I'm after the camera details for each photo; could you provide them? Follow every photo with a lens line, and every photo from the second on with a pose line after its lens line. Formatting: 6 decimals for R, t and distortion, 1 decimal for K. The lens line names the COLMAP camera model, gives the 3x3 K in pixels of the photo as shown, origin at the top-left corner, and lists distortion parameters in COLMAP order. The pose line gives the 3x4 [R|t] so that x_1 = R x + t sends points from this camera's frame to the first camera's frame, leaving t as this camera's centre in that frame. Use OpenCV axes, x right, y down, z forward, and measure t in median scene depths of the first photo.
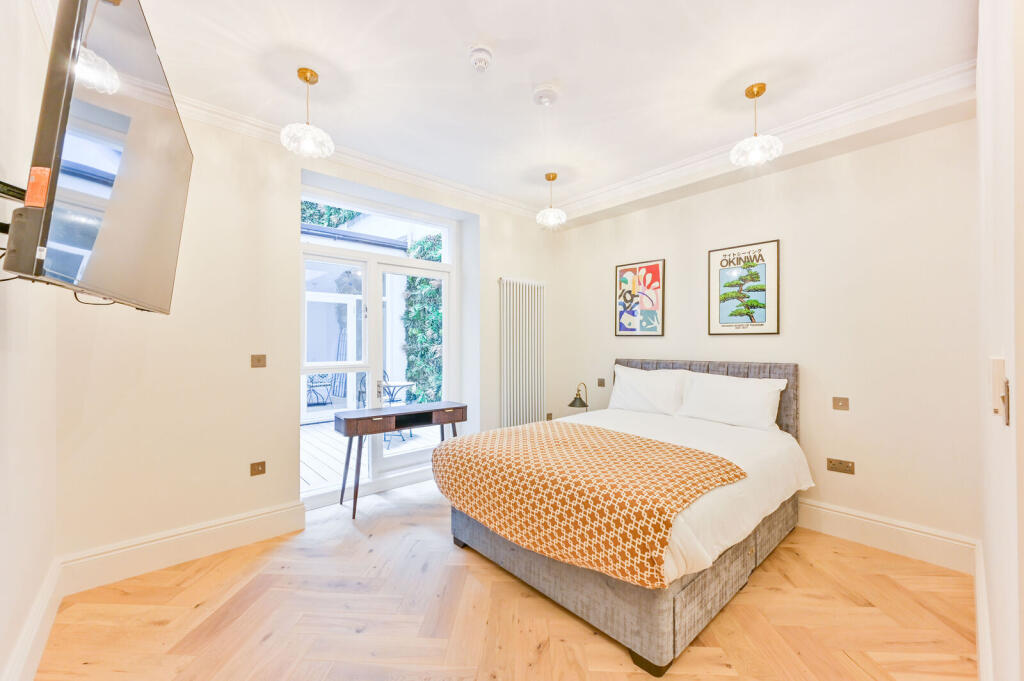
lens RADIAL K [[404.6, 0, 513.0], [0, 404.6, 341.0], [0, 0, 1]] dist [-0.001501, -0.000030]
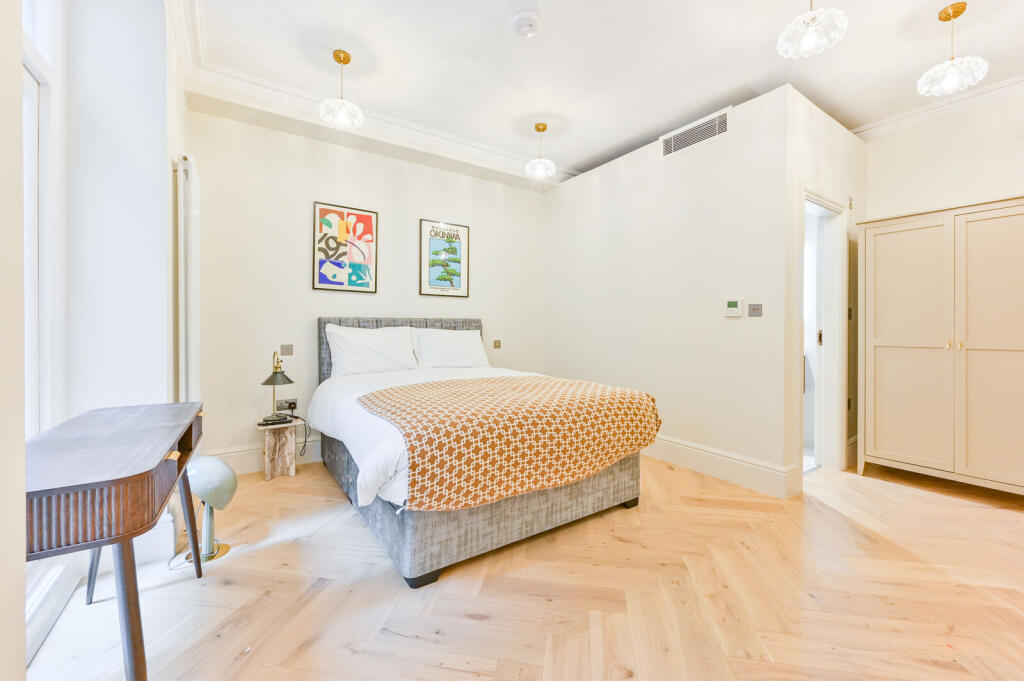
lens RADIAL K [[404.6, 0, 513.1], [0, 404.6, 331.4], [0, 0, 1]] dist [-0.001501, -0.000030]
pose [[0.126123, -0.011496, 0.991948, -0.523850], [-0.005991, 0.999906, 0.012350, 0.063079], [-0.991996, -0.007501, 0.126042, 0.541530]]
